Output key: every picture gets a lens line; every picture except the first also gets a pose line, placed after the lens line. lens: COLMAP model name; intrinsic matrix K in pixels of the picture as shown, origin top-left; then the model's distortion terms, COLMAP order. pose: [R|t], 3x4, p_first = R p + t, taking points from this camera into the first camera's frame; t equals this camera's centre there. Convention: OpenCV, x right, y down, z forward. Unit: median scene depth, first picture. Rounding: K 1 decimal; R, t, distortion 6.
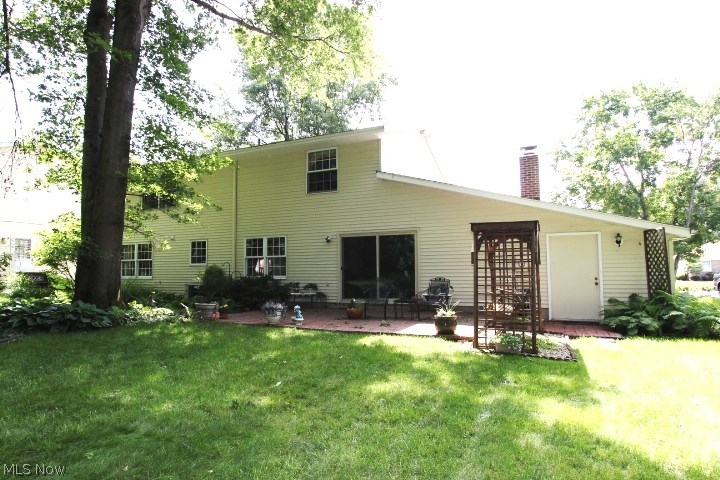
lens RADIAL K [[422.9, 0, 360.0], [0, 422.9, 240.0], [0, 0, 1]] dist [-0.002361, -0.000004]
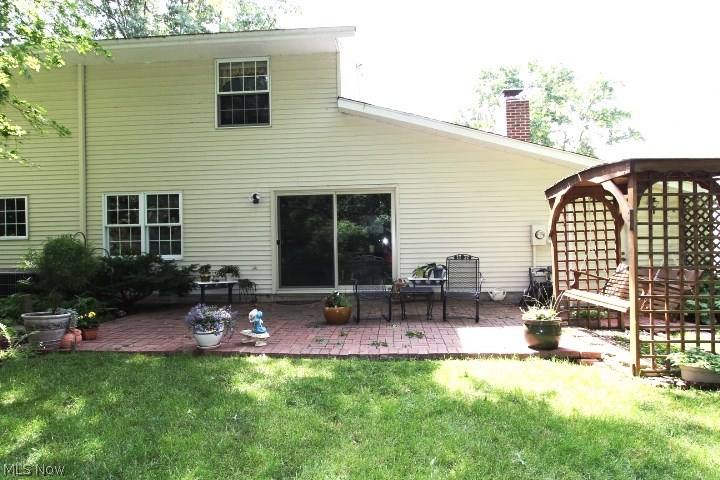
lens RADIAL K [[422.9, 0, 360.0], [0, 422.9, 240.0], [0, 0, 1]] dist [-0.002361, -0.000004]
pose [[0.938484, -0.002408, 0.345314, -0.151897], [-0.017070, 0.998430, 0.053354, 0.025287], [-0.344900, -0.055967, 0.936969, 0.329884]]
